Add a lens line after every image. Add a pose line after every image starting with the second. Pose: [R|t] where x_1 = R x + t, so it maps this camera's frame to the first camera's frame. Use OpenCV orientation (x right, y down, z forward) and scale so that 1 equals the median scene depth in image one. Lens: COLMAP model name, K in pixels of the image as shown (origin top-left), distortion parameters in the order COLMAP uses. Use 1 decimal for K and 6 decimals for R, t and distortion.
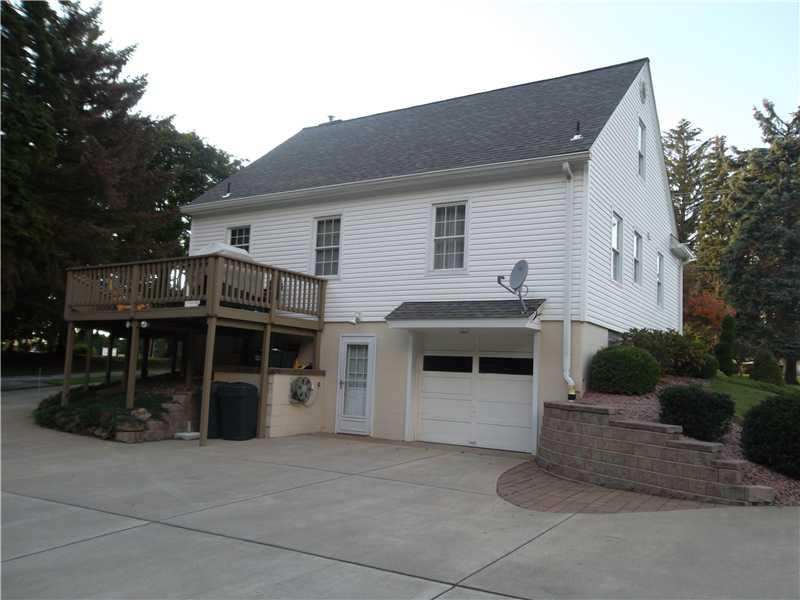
lens RADIAL K [[671.7, 0, 400.0], [0, 671.7, 300.0], [0, 0, 1]] dist [0.010125, 0.009560]
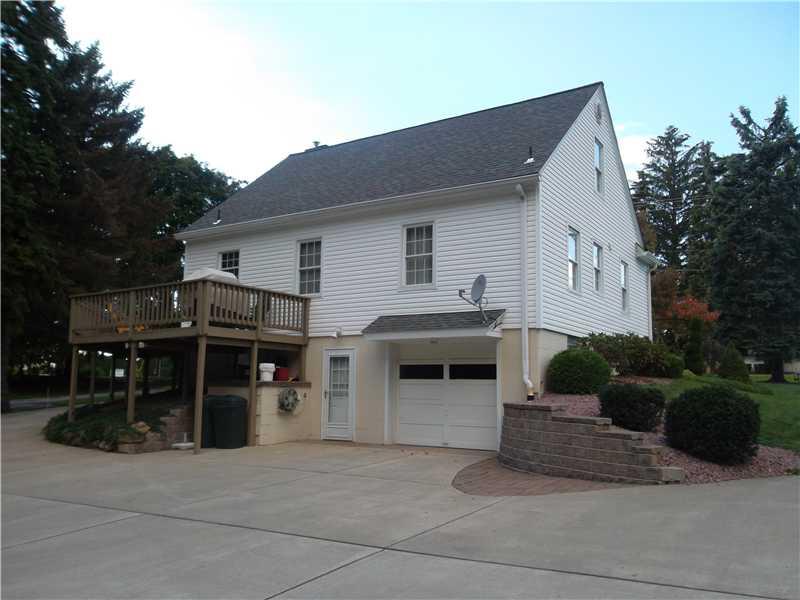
lens RADIAL K [[671.7, 0, 400.0], [0, 671.7, 300.0], [0, 0, 1]] dist [0.010125, 0.009560]
pose [[0.999351, -0.034833, -0.009178, 0.049441], [0.034659, 0.999228, -0.018505, -0.001988], [0.009815, 0.018175, 0.999787, -0.085335]]
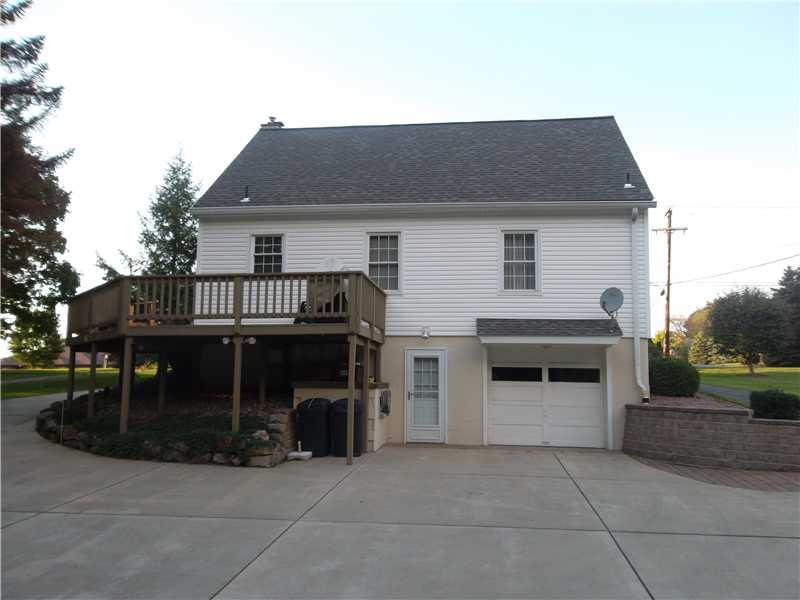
lens RADIAL K [[671.7, 0, 400.0], [0, 671.7, 300.0], [0, 0, 1]] dist [0.010125, 0.009560]
pose [[0.910082, 0.019247, 0.413981, -0.563855], [-0.022417, 0.999745, 0.002800, -0.027315], [-0.413822, -0.011828, 0.910281, 0.058198]]
